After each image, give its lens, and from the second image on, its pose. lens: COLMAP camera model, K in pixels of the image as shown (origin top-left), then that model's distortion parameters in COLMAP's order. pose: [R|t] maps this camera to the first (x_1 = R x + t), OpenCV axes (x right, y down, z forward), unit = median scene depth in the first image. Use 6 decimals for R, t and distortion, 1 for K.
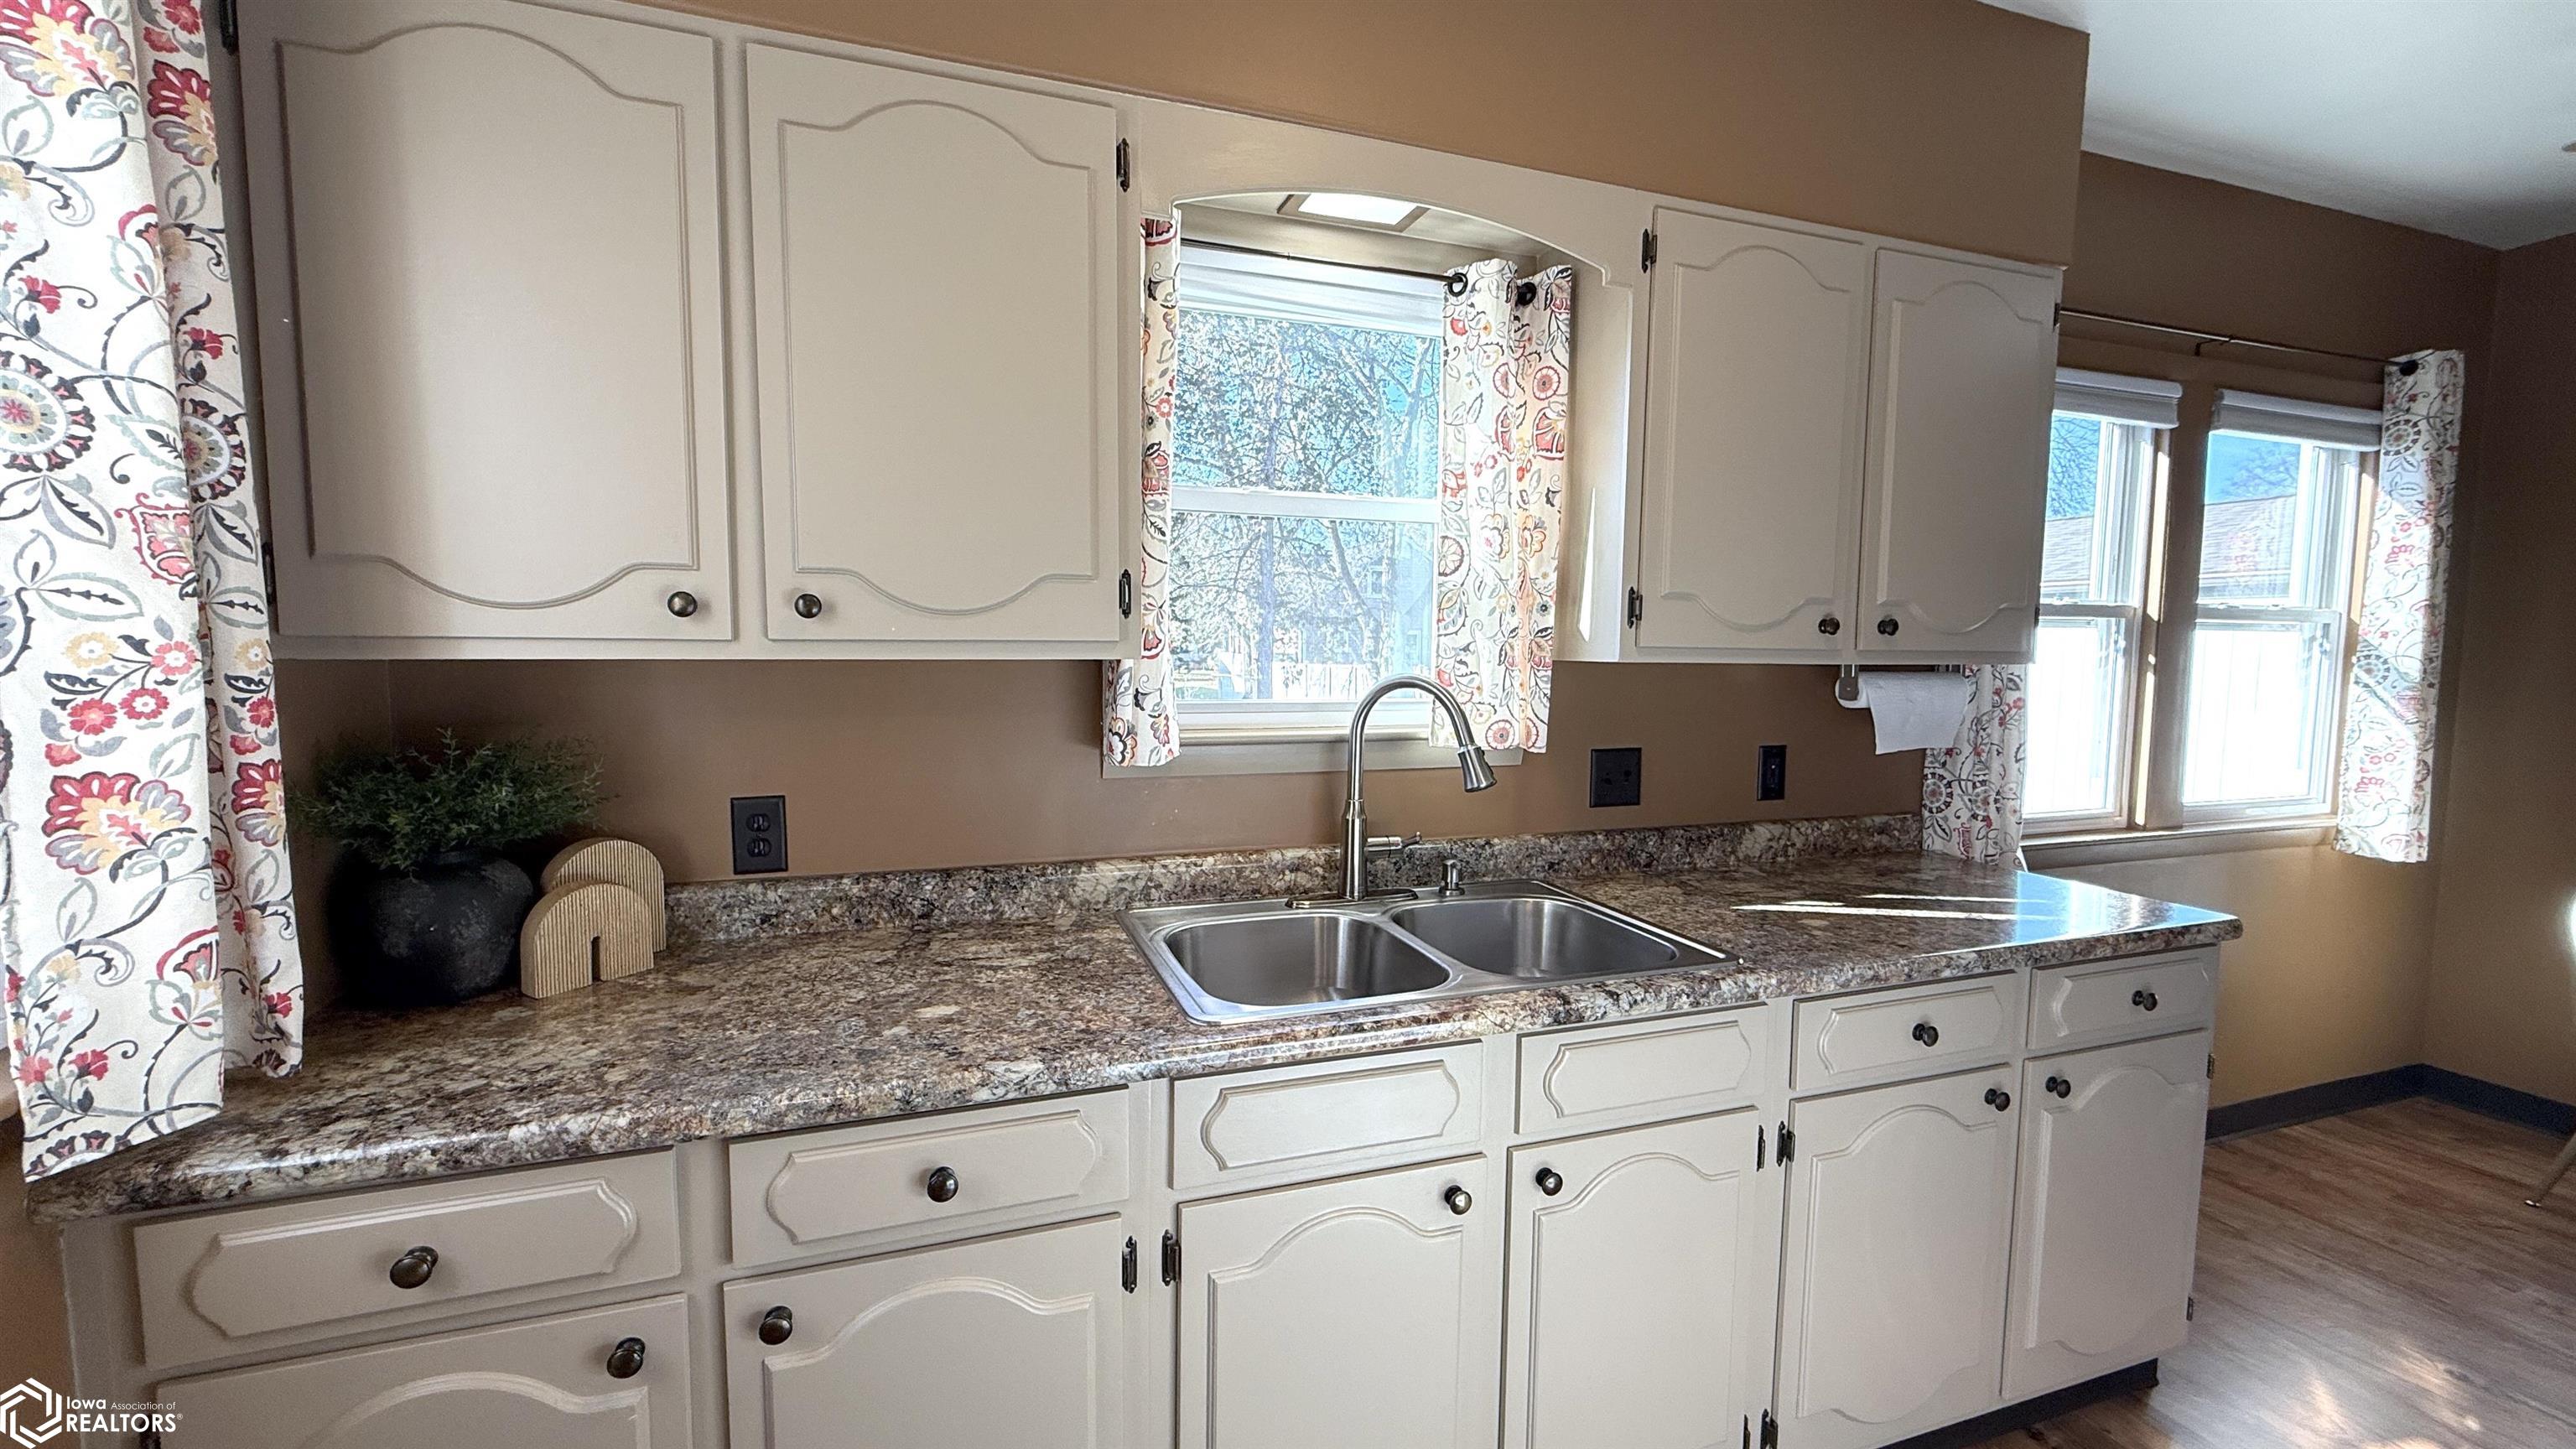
lens RADIAL K [[1023.8, 0, 1281.1], [0, 1023.8, 721.9], [0, 0, 1]] dist [0.001071, -0.000435]
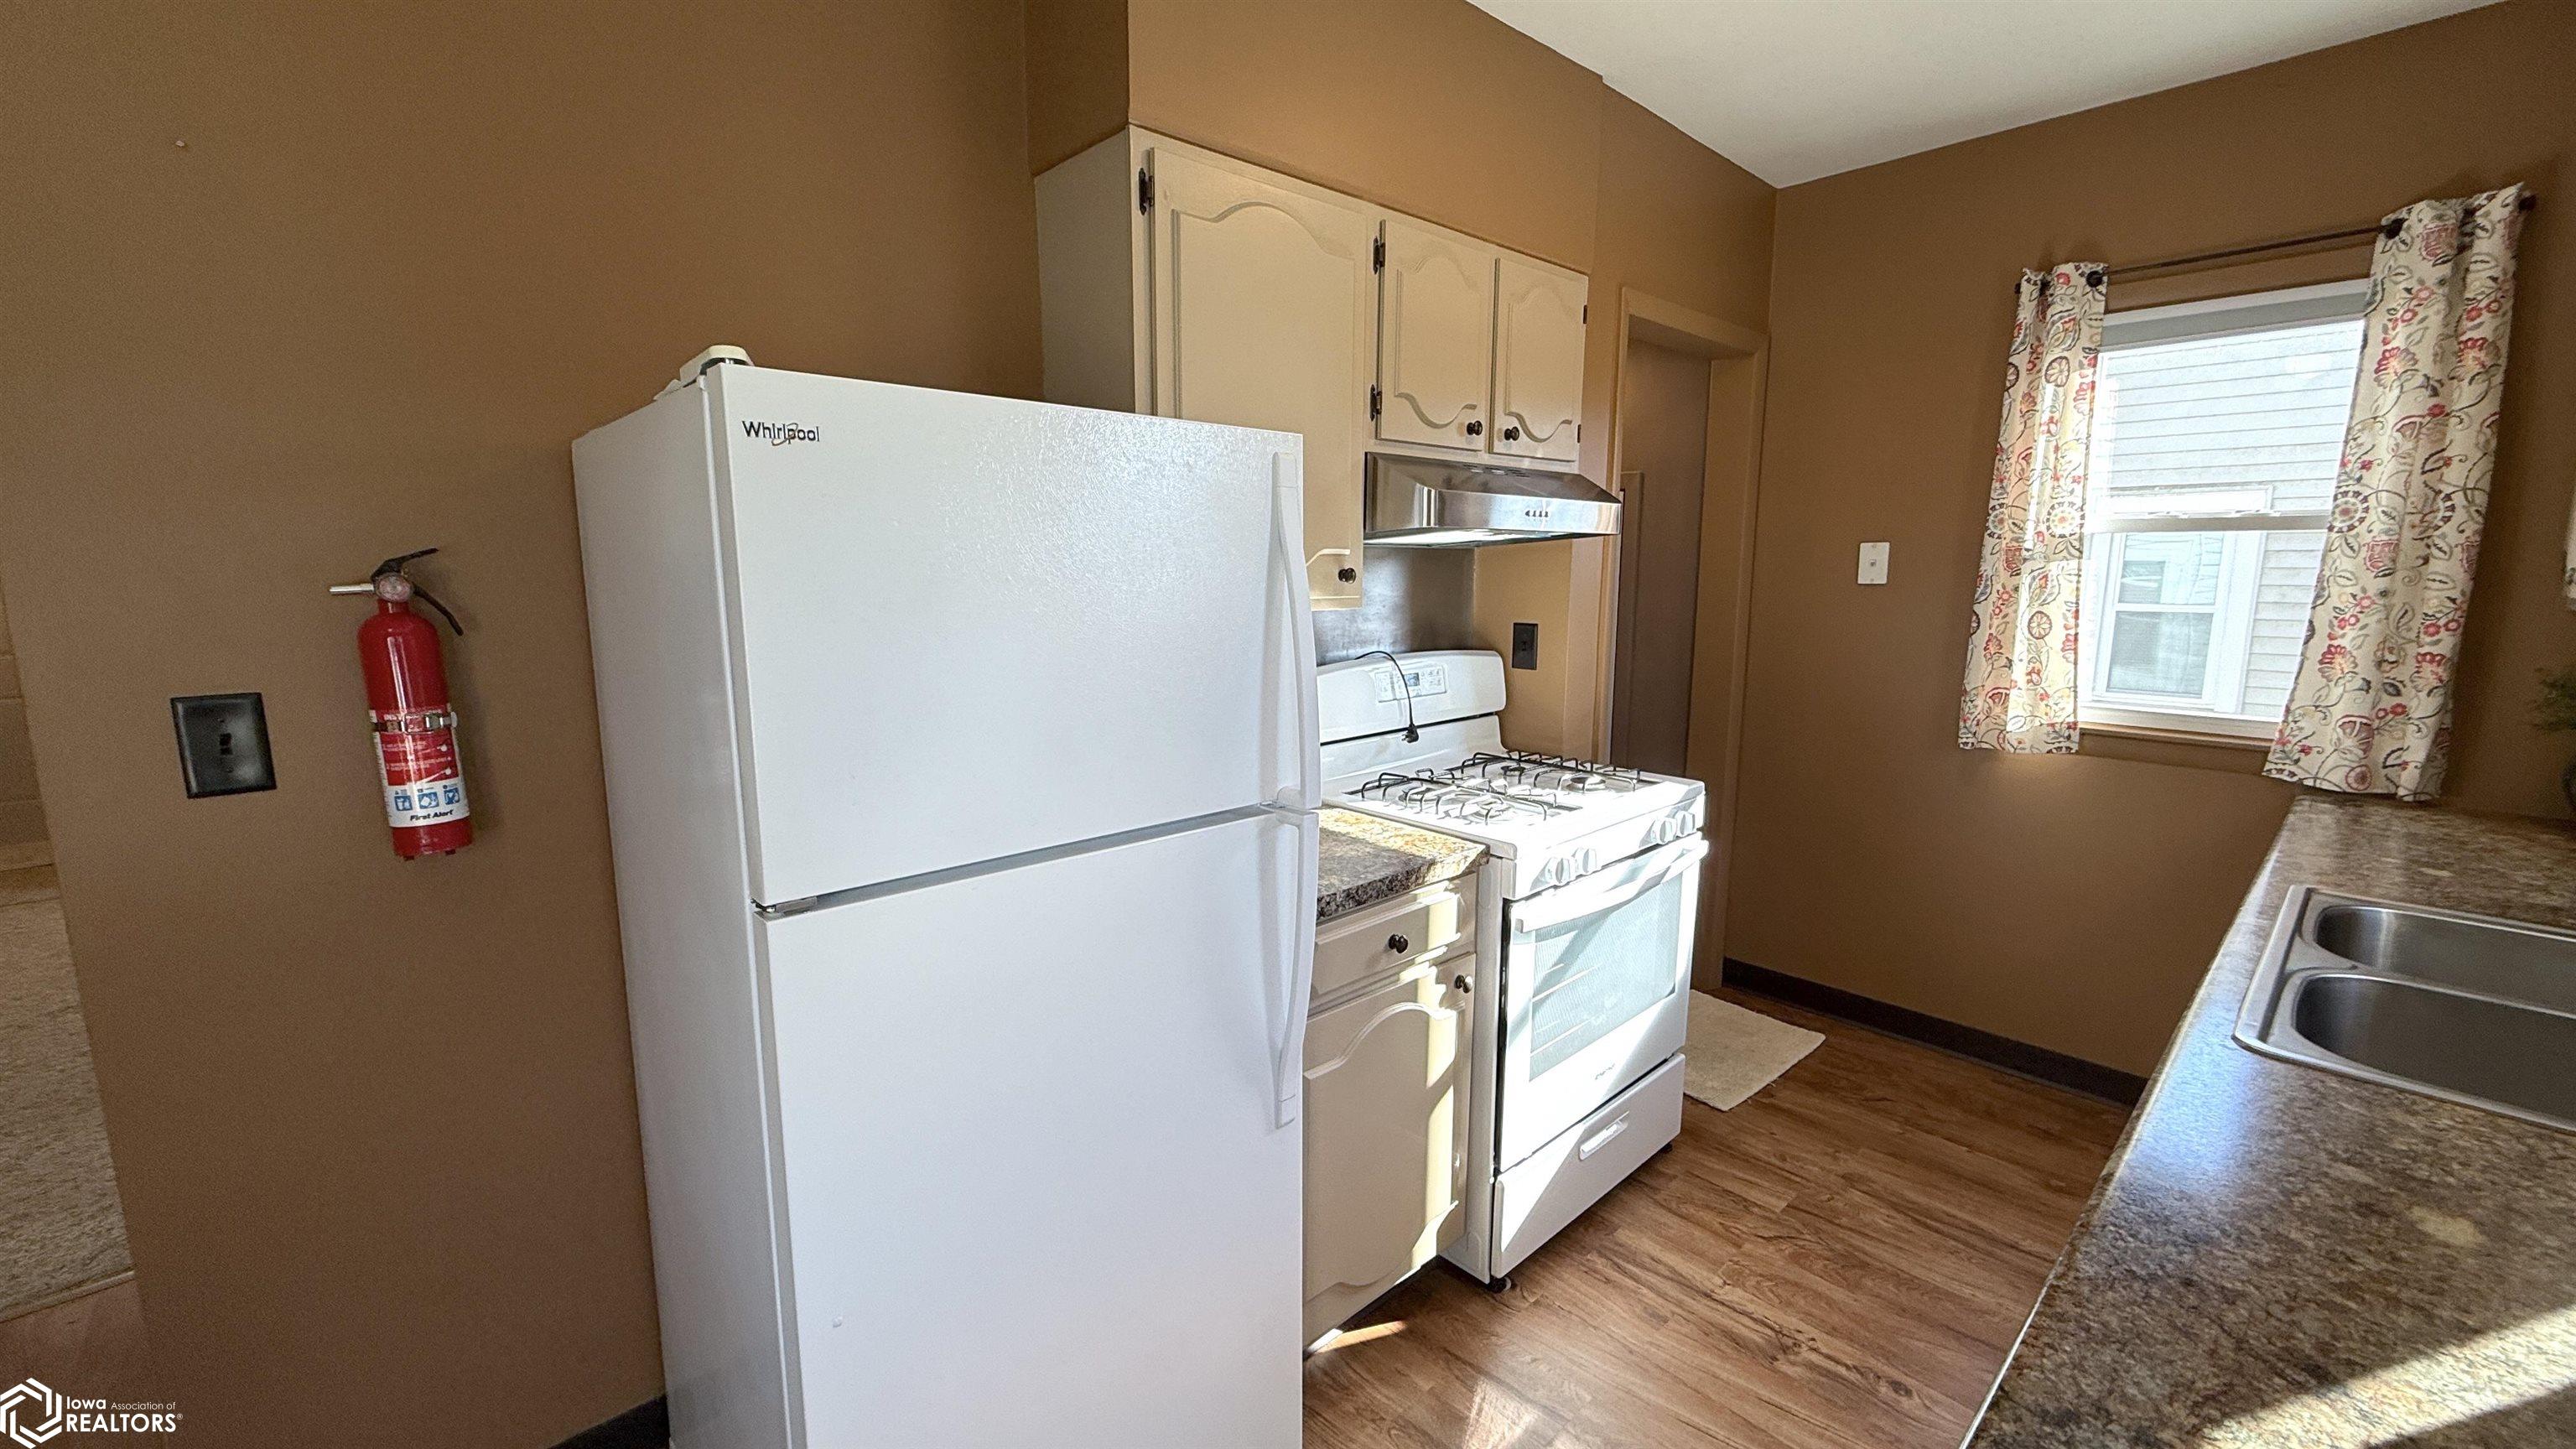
lens RADIAL K [[1023.8, 0, 1281.1], [0, 1023.8, 721.9], [0, 0, 1]] dist [0.001071, -0.000435]
pose [[-0.920526, 0.048396, -0.387673, 2.396409], [-0.042663, 0.973911, 0.222884, -0.229136], [0.388345, 0.221710, -0.894445, 2.349499]]
